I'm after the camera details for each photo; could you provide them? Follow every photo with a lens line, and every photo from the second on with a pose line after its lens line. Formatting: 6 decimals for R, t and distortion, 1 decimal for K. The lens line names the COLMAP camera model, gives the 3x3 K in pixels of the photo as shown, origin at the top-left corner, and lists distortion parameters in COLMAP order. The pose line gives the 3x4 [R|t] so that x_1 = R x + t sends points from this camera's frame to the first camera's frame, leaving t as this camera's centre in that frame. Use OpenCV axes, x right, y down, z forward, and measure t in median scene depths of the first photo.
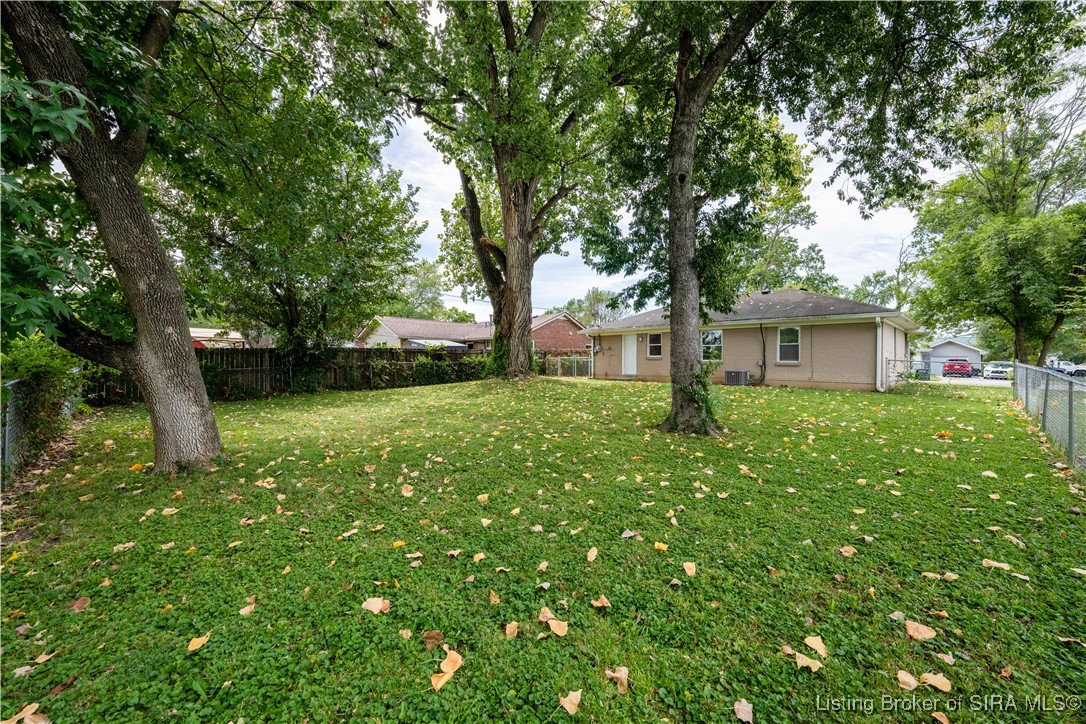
lens RADIAL K [[405.0, 0, 543.0], [0, 405.0, 362.0], [0, 0, 1]] dist [0.000153, 0.000015]
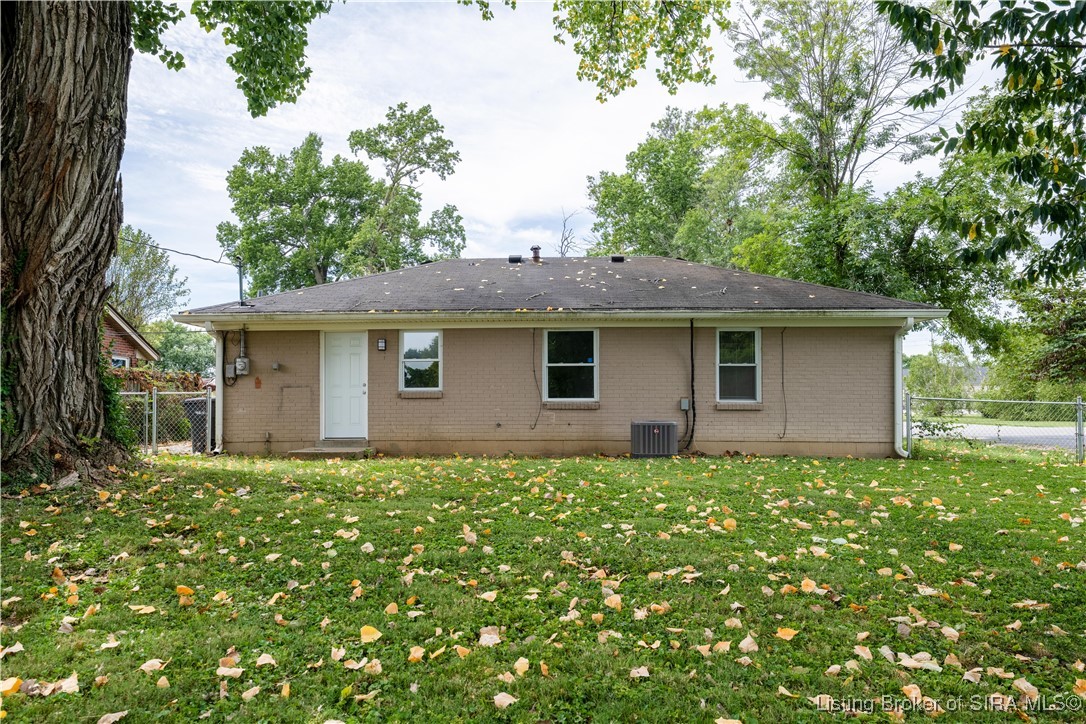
lens RADIAL K [[782.9, 0, 542.8], [0, 782.9, 387.4], [0, 0, 1]] dist [-0.002218, -0.000981]
pose [[0.735873, 0.005071, 0.677100, -0.138146], [0.007792, 0.999842, -0.015957, -0.003612], [-0.677074, 0.017018, 0.735718, 0.358148]]
